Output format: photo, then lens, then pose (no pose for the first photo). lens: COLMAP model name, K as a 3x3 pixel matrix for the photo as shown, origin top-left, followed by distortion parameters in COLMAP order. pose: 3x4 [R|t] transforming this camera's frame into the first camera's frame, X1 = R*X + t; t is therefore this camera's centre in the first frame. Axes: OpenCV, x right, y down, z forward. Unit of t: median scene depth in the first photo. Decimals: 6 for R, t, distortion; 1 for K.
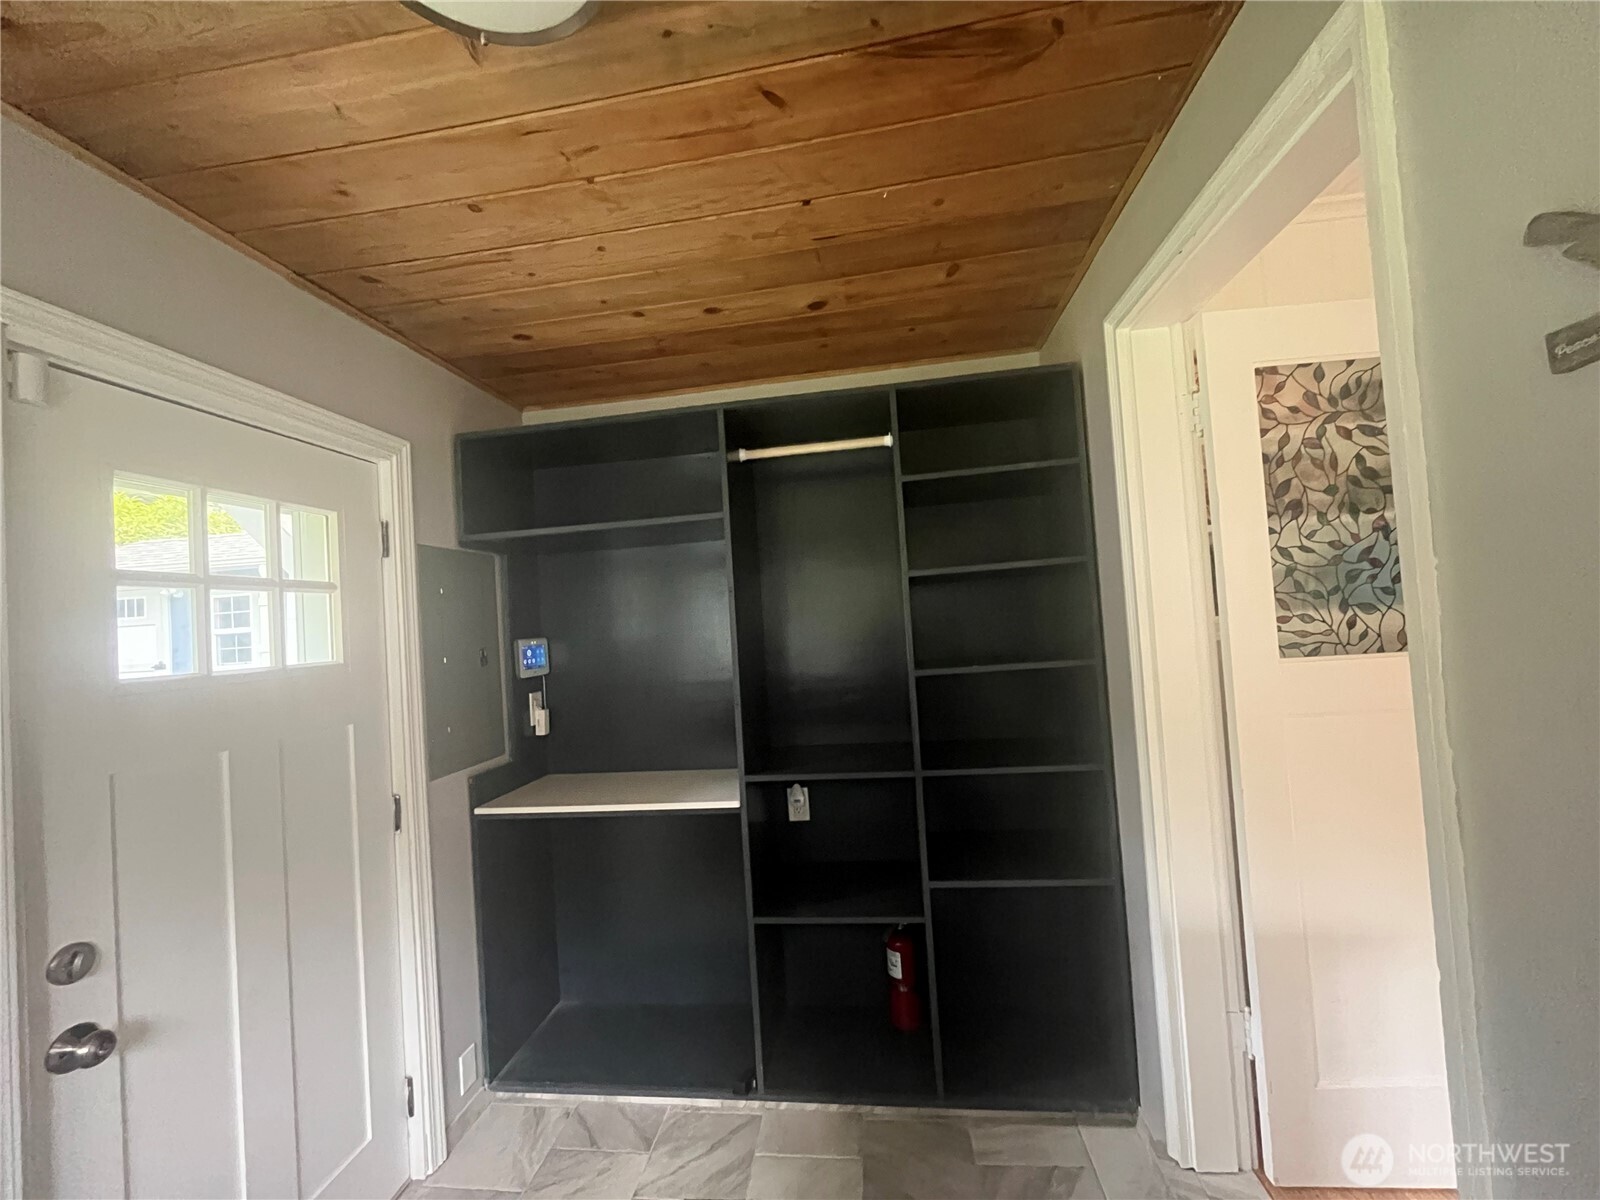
lens RADIAL K [[646.5, 0, 800.0], [0, 646.5, 600.0], [0, 0, 1]] dist [-0.000380, -0.000527]
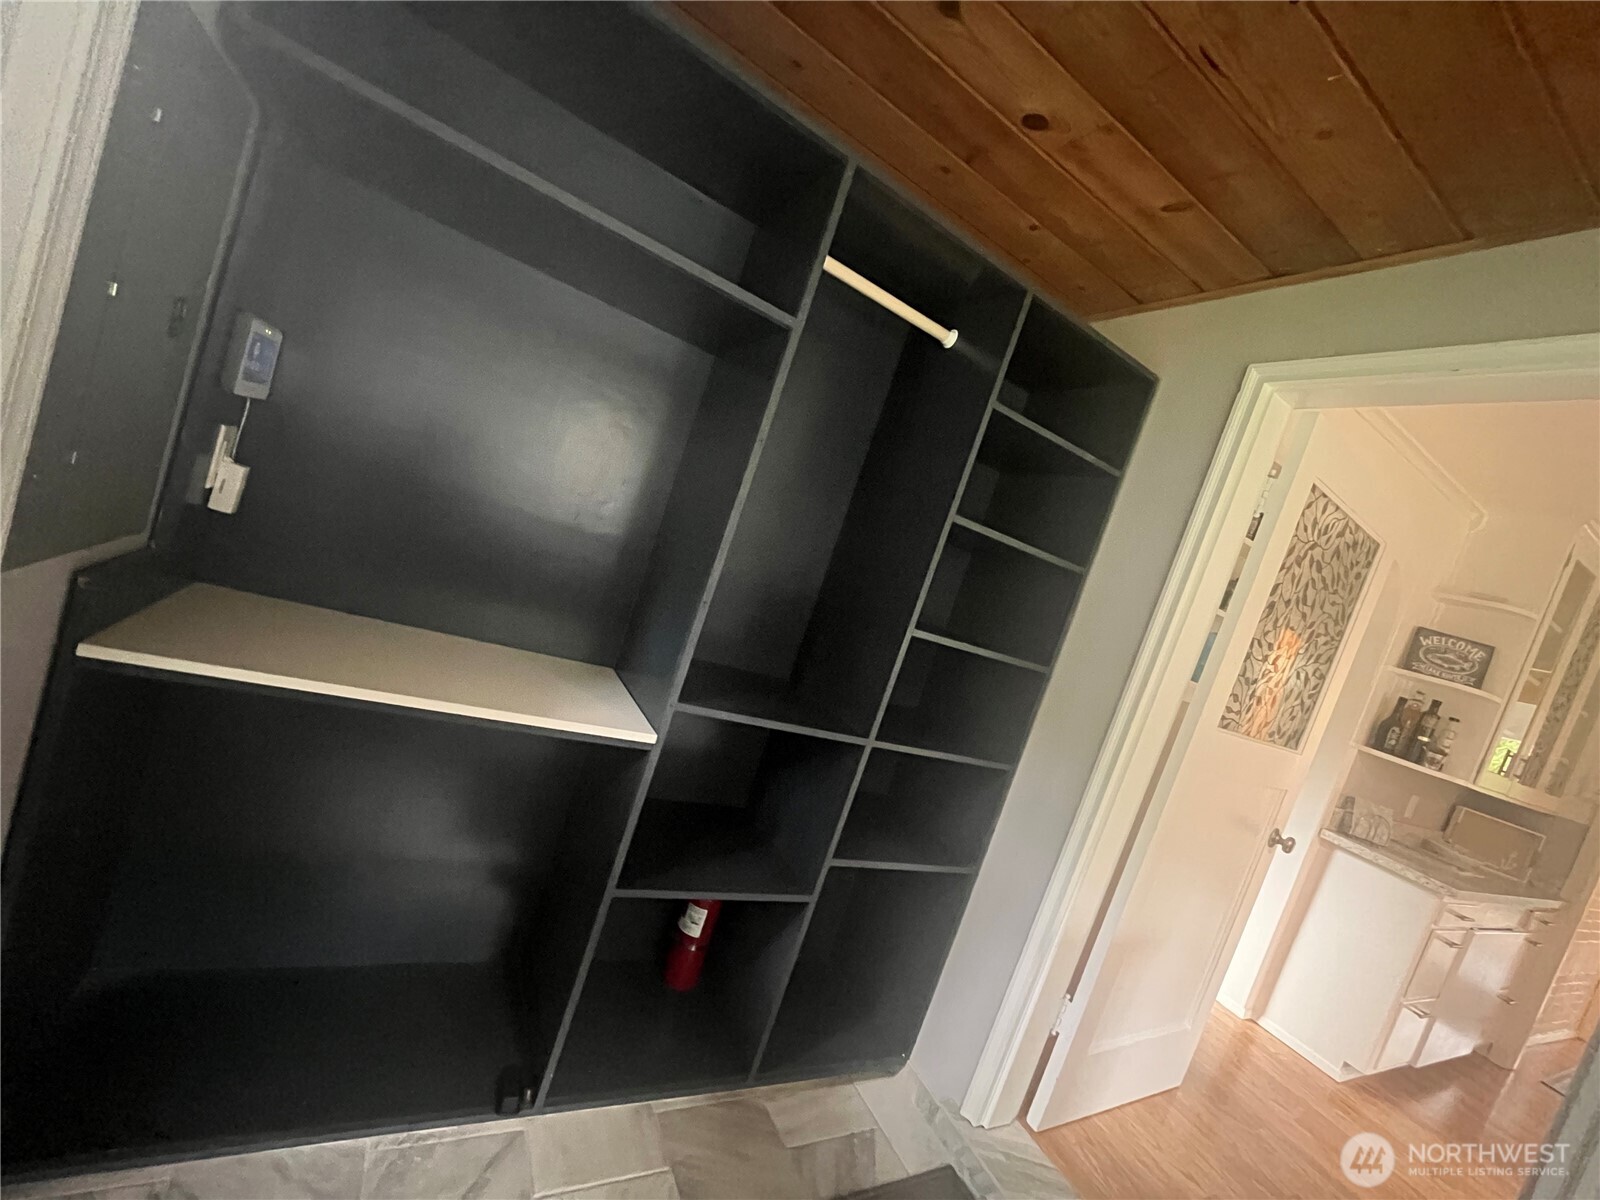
lens RADIAL K [[646.5, 0, 800.0], [0, 646.5, 600.0], [0, 0, 1]] dist [-0.000380, -0.000527]
pose [[0.746805, 0.280509, 0.602990, -0.440392], [-0.392017, 0.918101, 0.058416, 0.082923], [-0.537219, -0.280008, 0.795607, 0.424951]]
